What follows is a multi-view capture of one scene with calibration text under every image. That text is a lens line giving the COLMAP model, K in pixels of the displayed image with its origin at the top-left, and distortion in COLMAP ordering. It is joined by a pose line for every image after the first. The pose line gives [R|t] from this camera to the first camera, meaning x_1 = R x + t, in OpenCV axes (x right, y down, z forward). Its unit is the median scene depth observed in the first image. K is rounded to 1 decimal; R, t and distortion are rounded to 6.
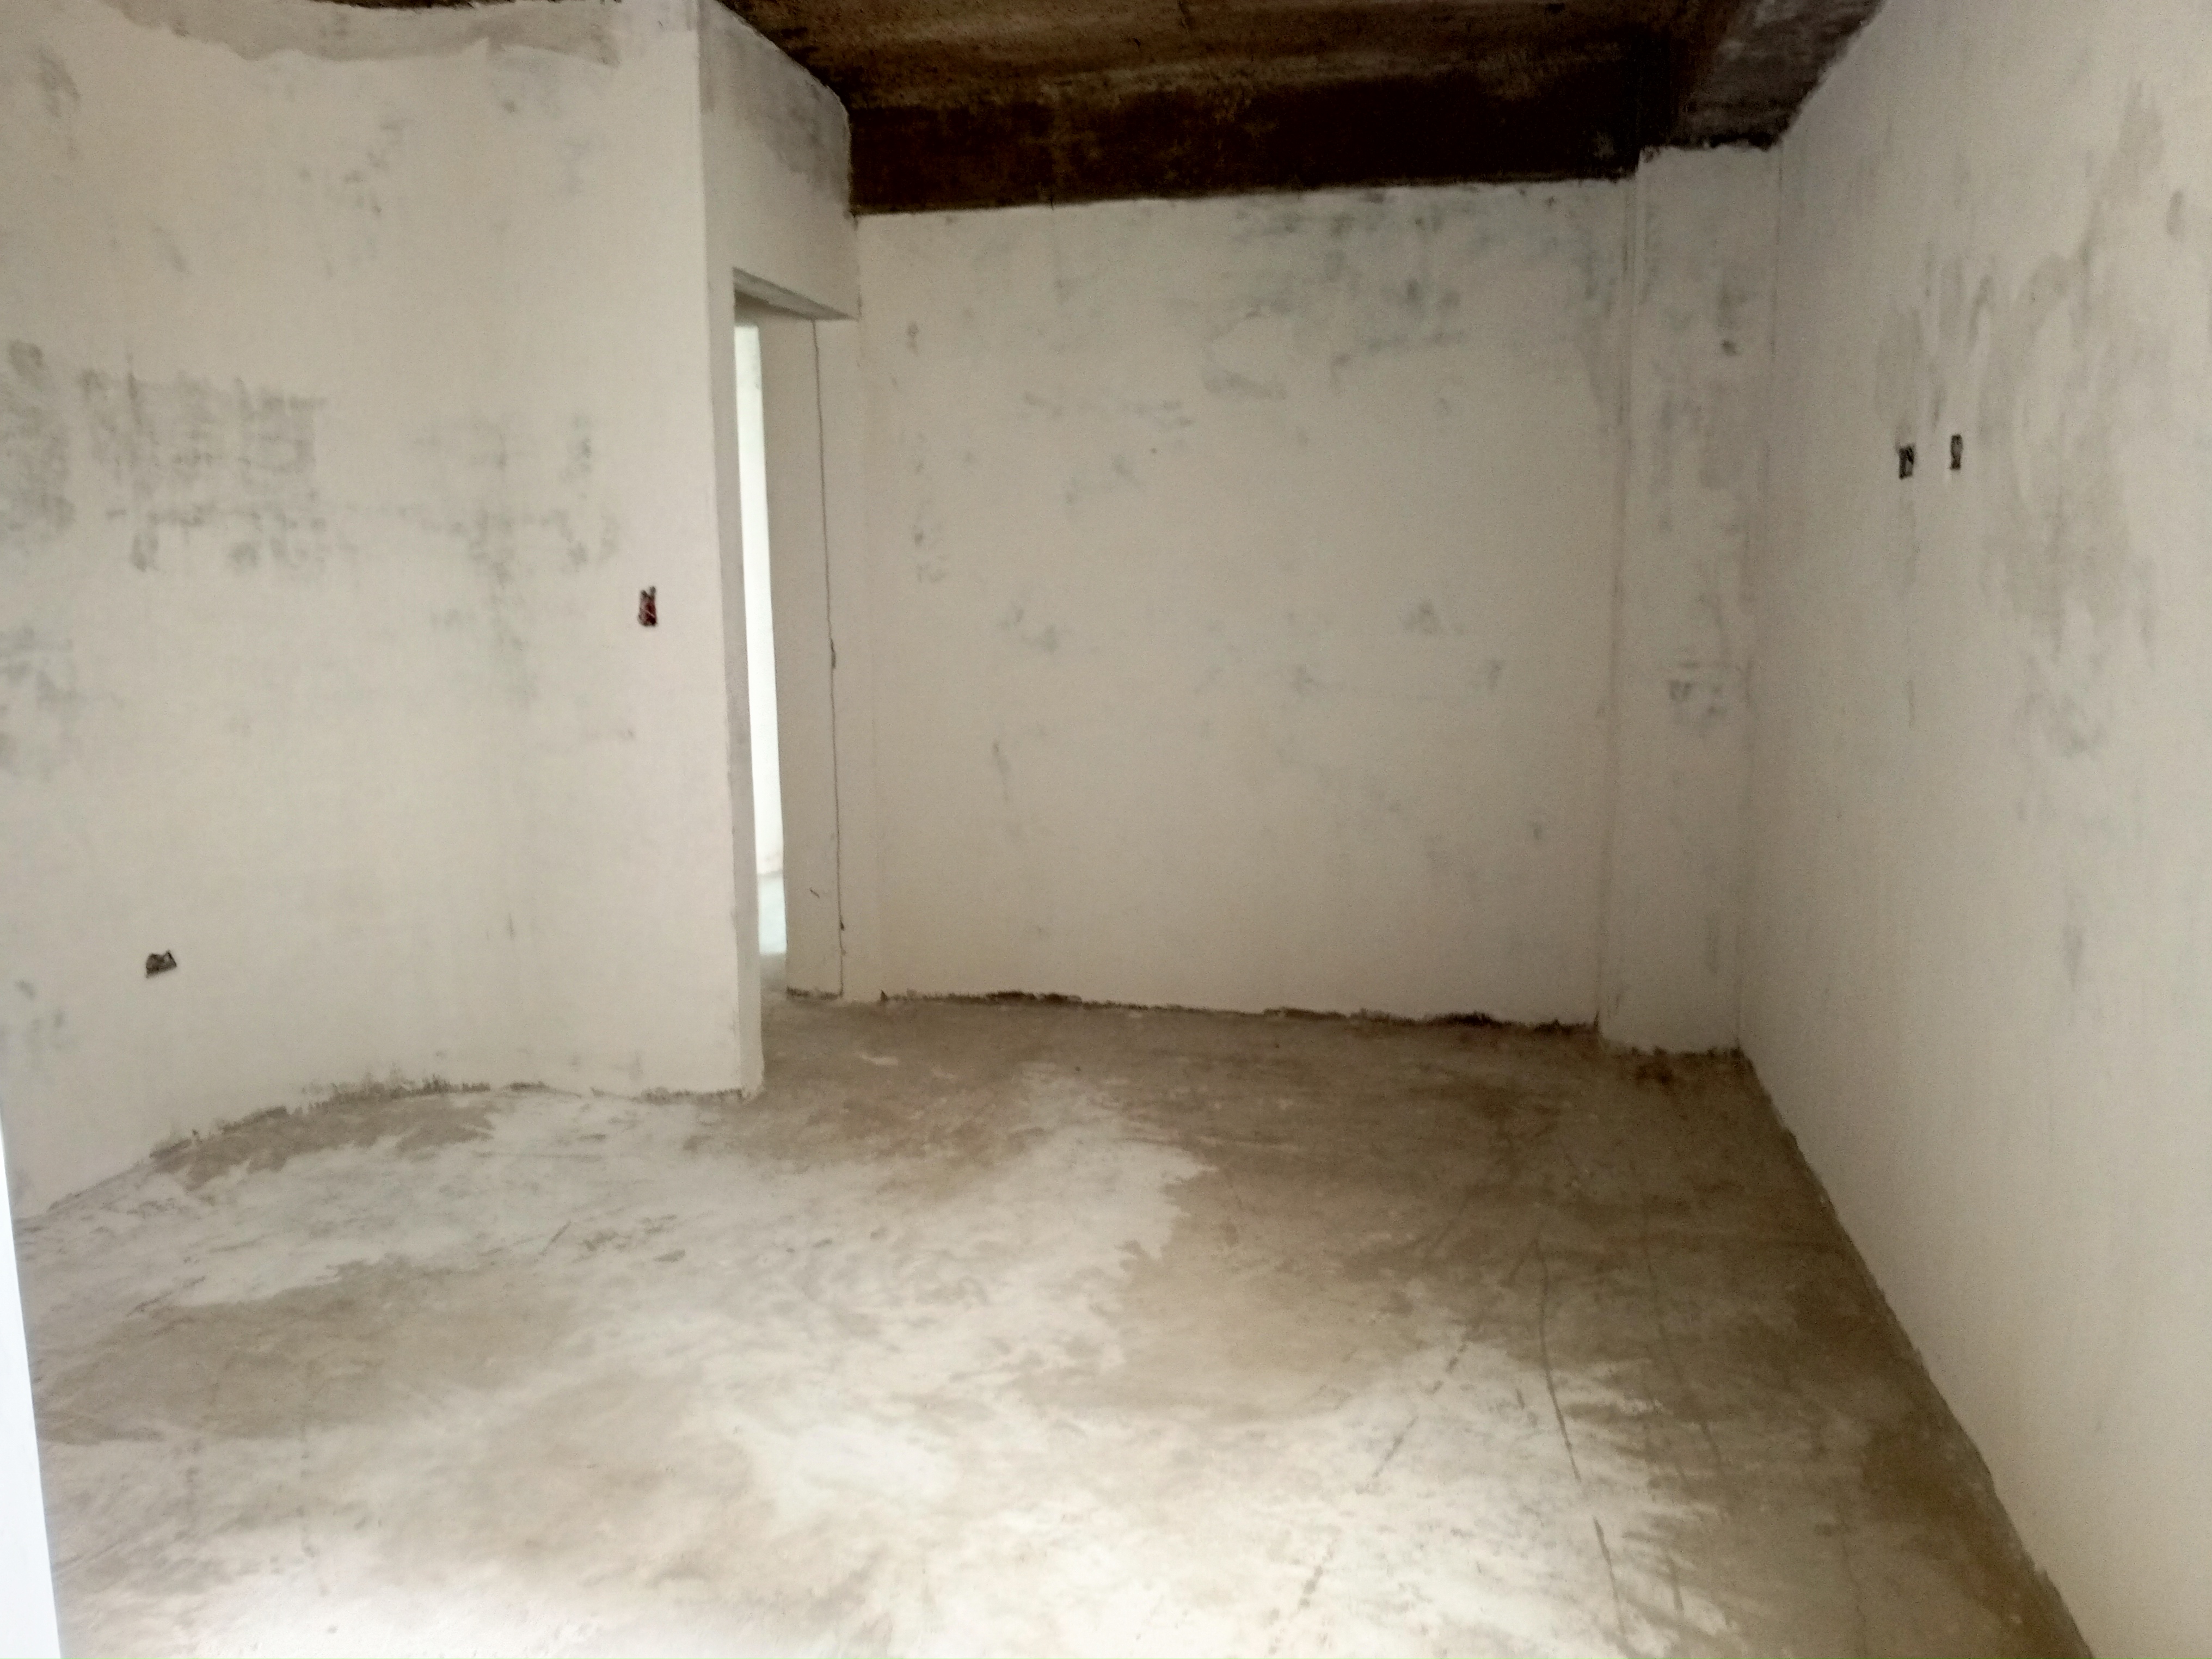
lens RADIAL K [[1622.7, 0, 1119.3], [0, 1622.7, 830.3], [0, 0, 1]] dist [0.069622, -0.121514]
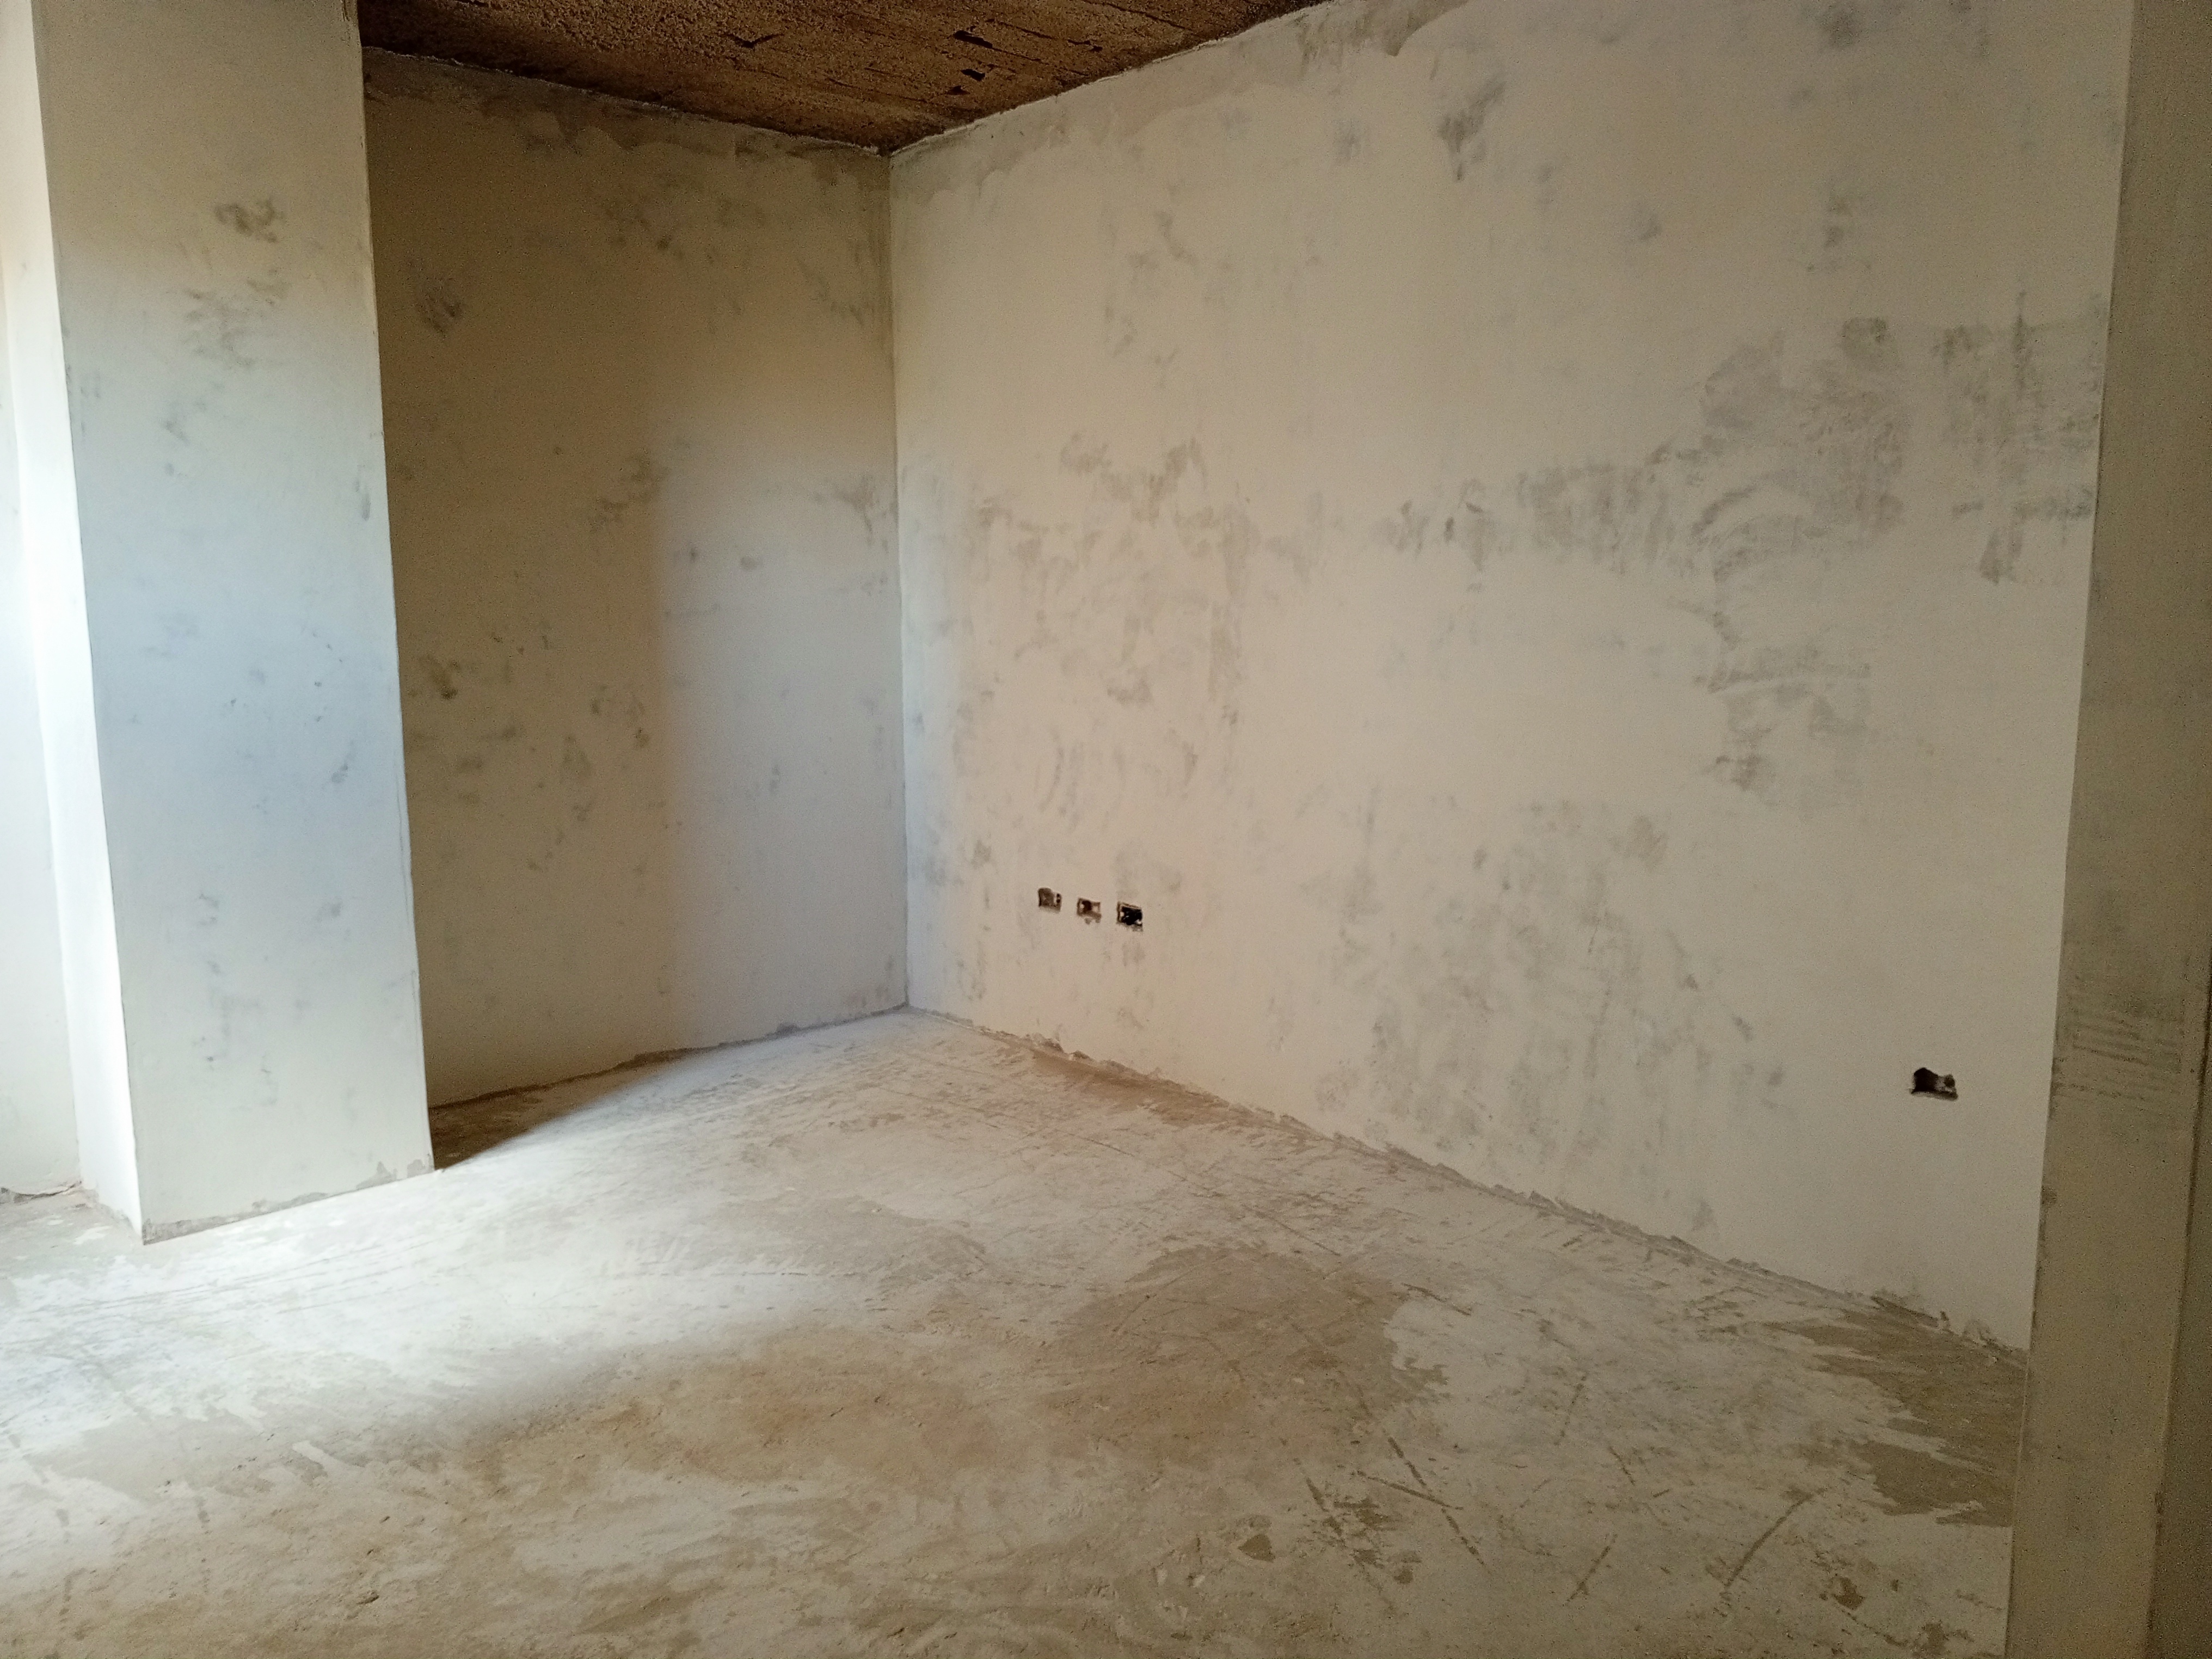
lens RADIAL K [[1622.7, 0, 1119.3], [0, 1622.7, 830.3], [0, 0, 1]] dist [0.069622, -0.121514]
pose [[-0.599694, 0.123512, -0.790640, 0.296176], [-0.114168, 0.964704, 0.237300, -0.208998], [0.792043, 0.232573, -0.564427, 1.306355]]
